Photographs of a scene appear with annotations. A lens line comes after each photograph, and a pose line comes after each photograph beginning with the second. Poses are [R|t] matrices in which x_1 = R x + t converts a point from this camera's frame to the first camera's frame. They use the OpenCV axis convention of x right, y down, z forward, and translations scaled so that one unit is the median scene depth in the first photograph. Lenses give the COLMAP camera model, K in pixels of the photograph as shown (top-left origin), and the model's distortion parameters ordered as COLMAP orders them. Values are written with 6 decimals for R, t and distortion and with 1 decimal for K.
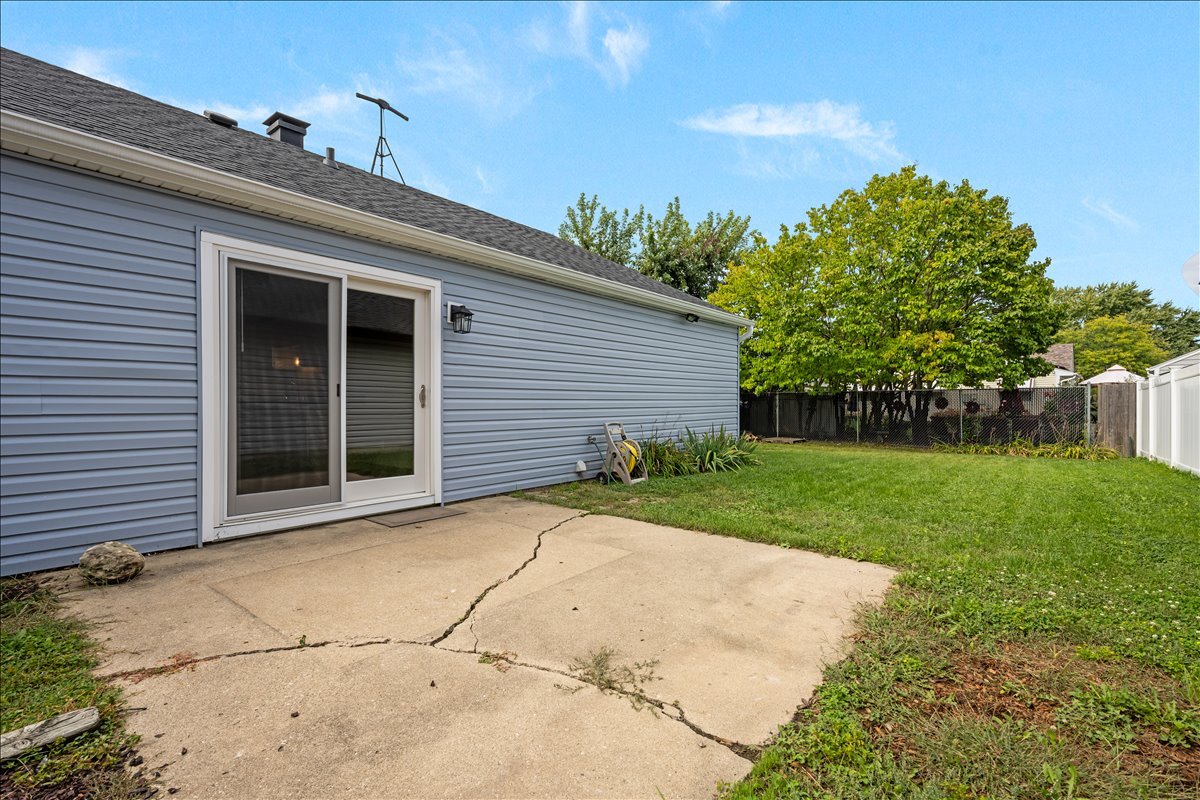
lens RADIAL K [[464.0, 0, 594.2], [0, 464.0, 397.7], [0, 0, 1]] dist [-0.001621, -0.000085]
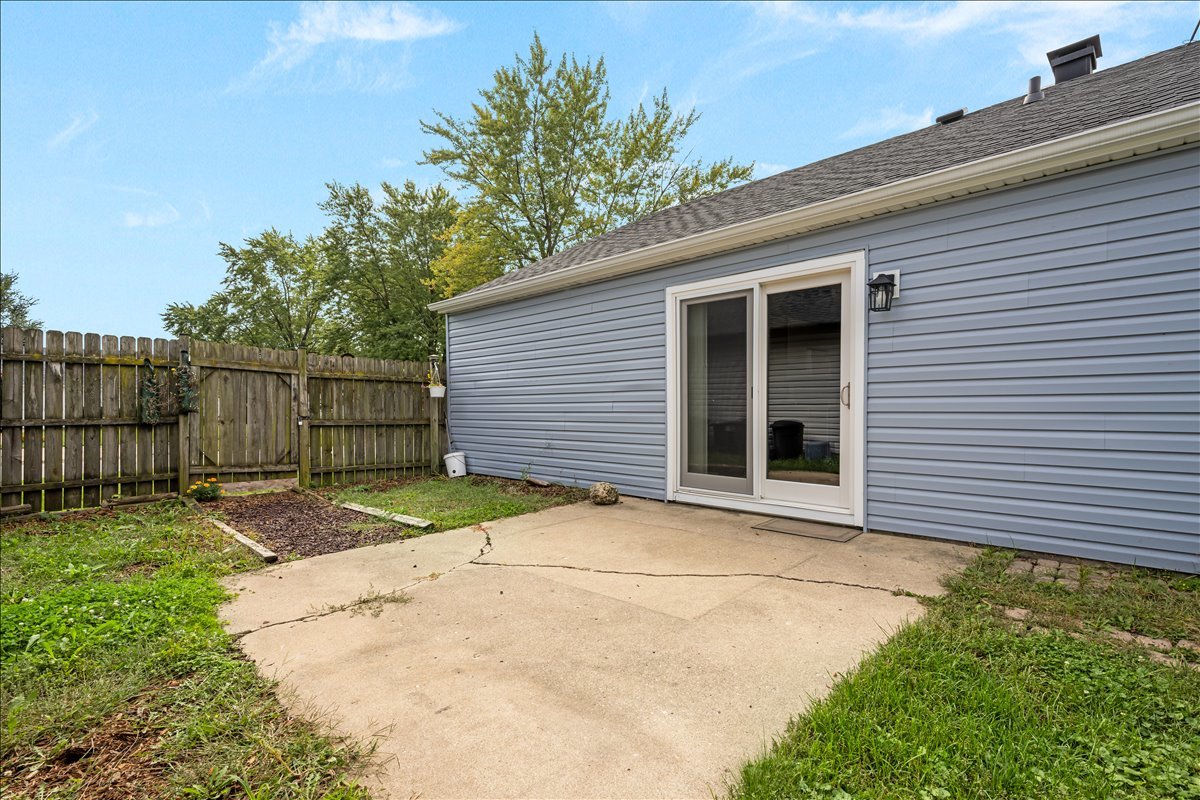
lens RADIAL K [[478.6, 0, 595.6], [0, 478.6, 398.6], [0, 0, 1]] dist [0.000016, -0.000102]
pose [[0.066817, -0.015304, -0.997648, 0.786693], [0.019136, 0.999718, -0.014054, 0.011734], [0.997582, -0.018152, 0.067091, 0.818022]]
